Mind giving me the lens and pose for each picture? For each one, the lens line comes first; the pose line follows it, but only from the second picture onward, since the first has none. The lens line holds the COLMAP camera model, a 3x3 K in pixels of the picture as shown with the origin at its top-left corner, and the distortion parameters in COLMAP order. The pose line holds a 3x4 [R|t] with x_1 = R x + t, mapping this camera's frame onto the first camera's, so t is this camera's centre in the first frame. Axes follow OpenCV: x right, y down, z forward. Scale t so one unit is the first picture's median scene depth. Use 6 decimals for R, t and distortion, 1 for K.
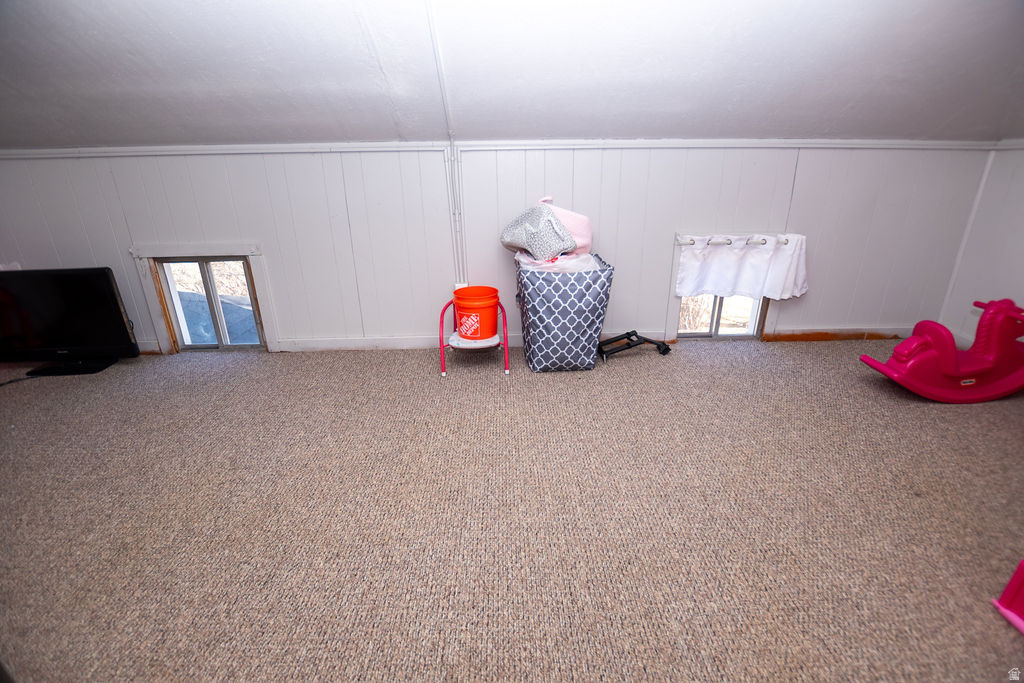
lens RADIAL K [[460.3, 0, 517.6], [0, 460.3, 345.2], [0, 0, 1]] dist [-0.030901, 0.001825]
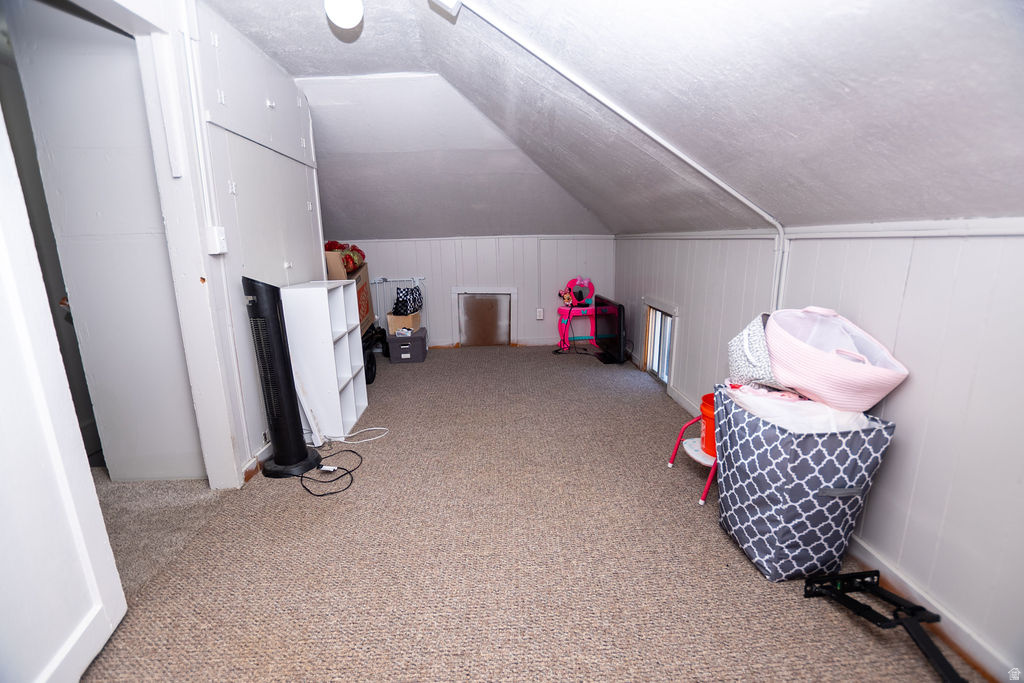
lens RADIAL K [[460.3, 0, 518.2], [0, 460.3, 343.3], [0, 0, 1]] dist [-0.030901, 0.001825]
pose [[0.000546, 0.223033, -0.974811, 0.747433], [-0.353105, 0.912060, 0.208478, -0.267871], [0.935584, 0.344097, 0.079252, 0.579827]]
